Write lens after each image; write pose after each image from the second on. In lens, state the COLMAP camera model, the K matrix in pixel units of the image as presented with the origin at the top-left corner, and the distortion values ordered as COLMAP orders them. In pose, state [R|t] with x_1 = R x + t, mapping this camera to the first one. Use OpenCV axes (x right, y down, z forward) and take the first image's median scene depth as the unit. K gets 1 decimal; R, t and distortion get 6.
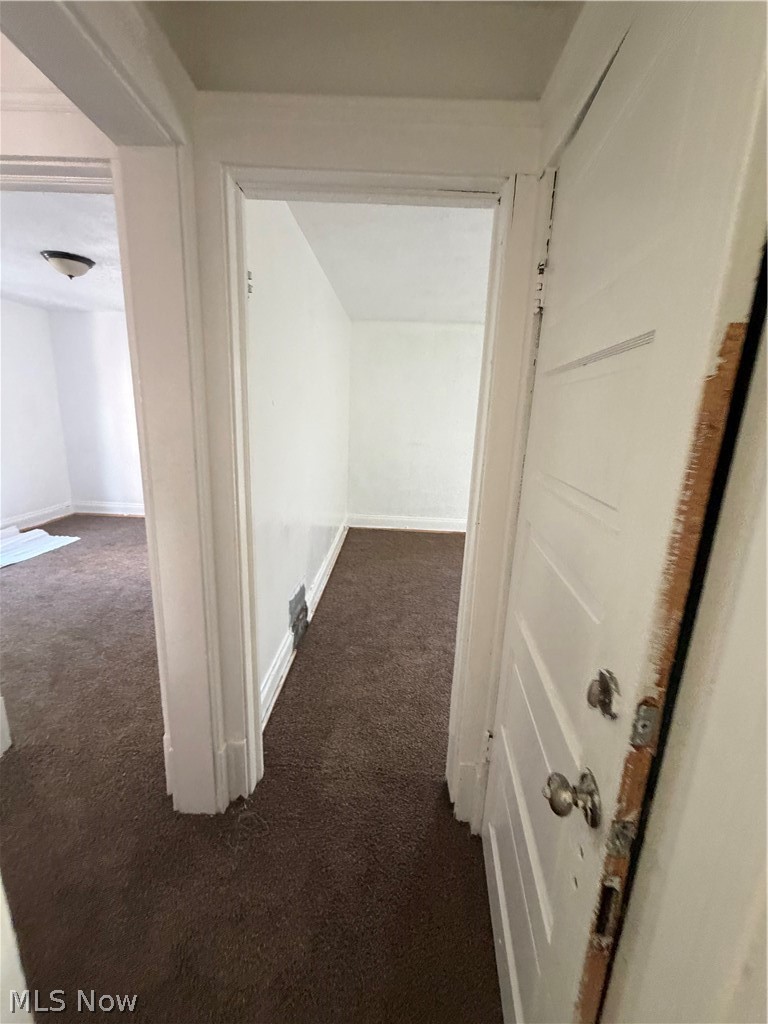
lens RADIAL K [[408.8, 0, 380.7], [0, 408.8, 509.2], [0, 0, 1]] dist [0.000655, -0.000143]
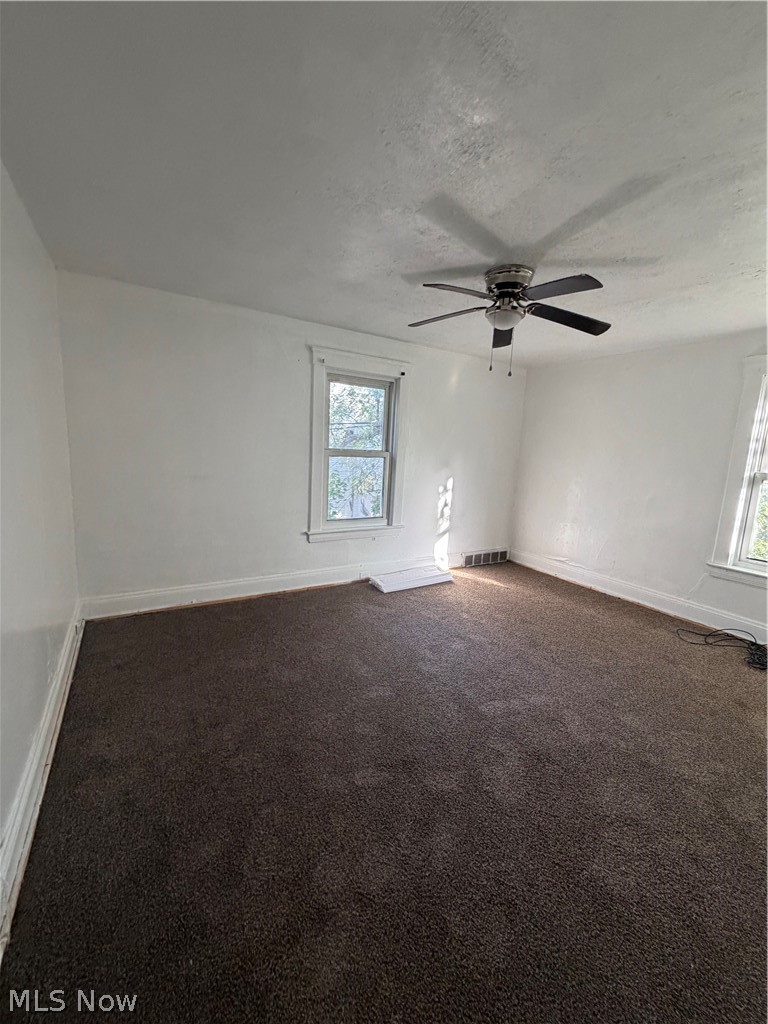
lens RADIAL K [[408.8, 0, 382.8], [0, 408.8, 514.7], [0, 0, 1]] dist [0.000655, -0.000143]
pose [[0.835547, -0.080557, 0.543480, -0.035254], [0.098816, 0.995096, -0.004421, -0.077474], [-0.540459, 0.057398, 0.839410, 0.355472]]
